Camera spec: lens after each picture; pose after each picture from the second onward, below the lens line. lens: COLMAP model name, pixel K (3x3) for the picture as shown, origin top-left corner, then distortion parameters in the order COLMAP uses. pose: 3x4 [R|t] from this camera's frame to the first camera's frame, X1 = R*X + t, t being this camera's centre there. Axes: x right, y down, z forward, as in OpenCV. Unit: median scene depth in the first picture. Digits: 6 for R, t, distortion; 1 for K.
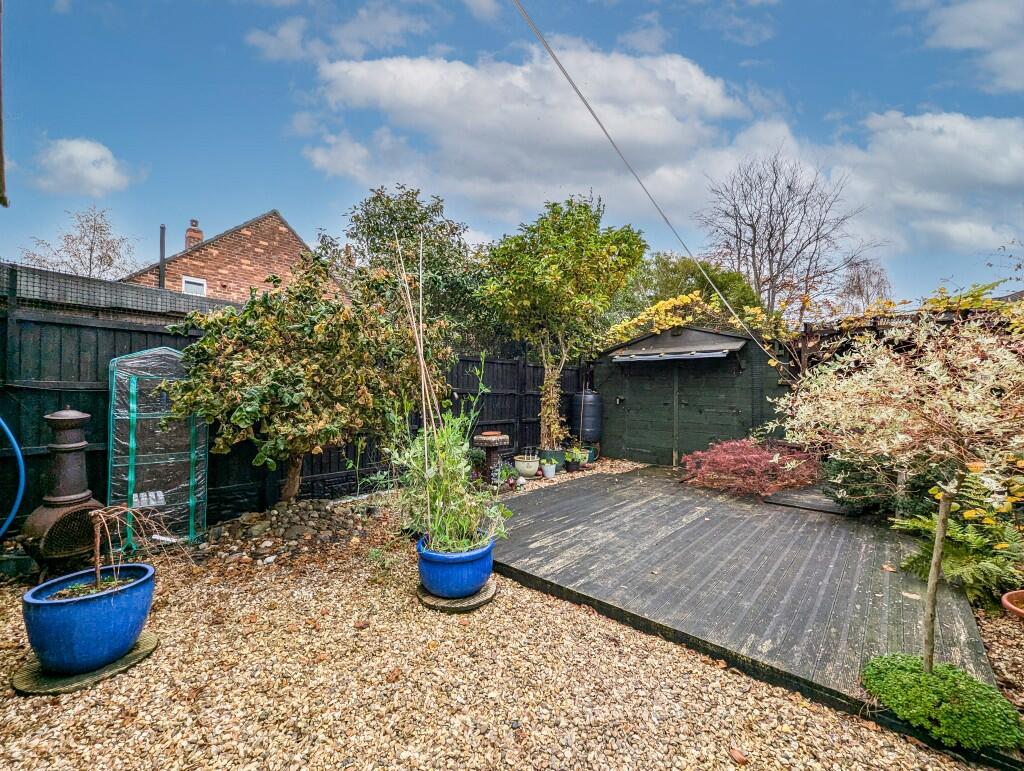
lens RADIAL K [[422.4, 0, 508.7], [0, 422.4, 388.1], [0, 0, 1]] dist [-0.014660, -0.000016]
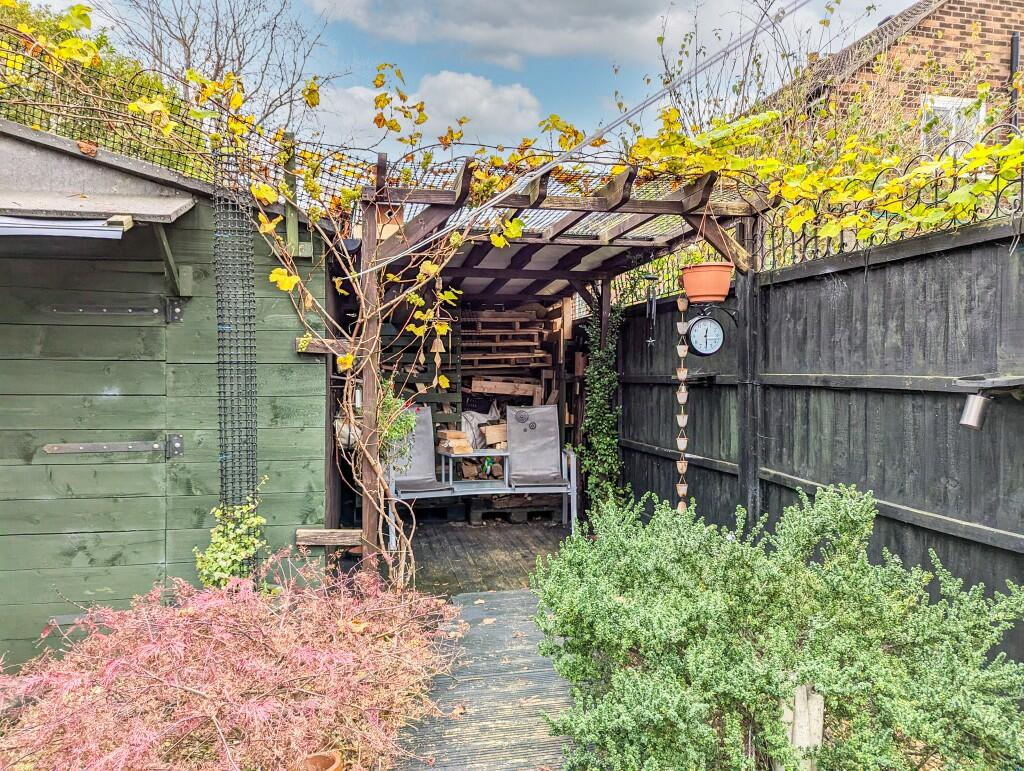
lens RADIAL K [[721.2, 0, 508.1], [0, 721.2, 378.6], [0, 0, 1]] dist [0.026399, -0.006781]
pose [[0.583681, -0.024266, 0.811620, 0.255426], [-0.001876, 0.999510, 0.031233, -0.005511], [-0.811981, -0.019753, 0.583350, 0.479552]]
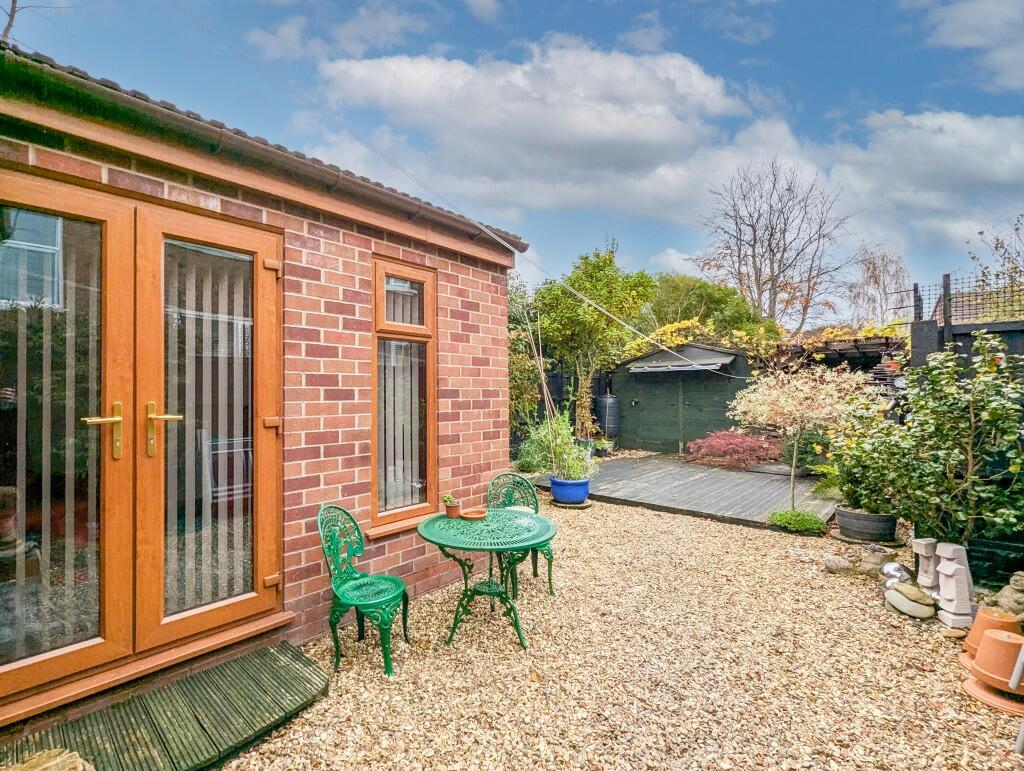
lens RADIAL K [[464.9, 0, 459.3], [0, 464.9, 388.3], [0, 0, 1]] dist [-0.019295, -0.001413]
pose [[0.998148, -0.015770, -0.058758, -0.191000], [0.015529, 0.999869, -0.004540, -0.016557], [0.058822, 0.003619, 0.998262, -0.441600]]
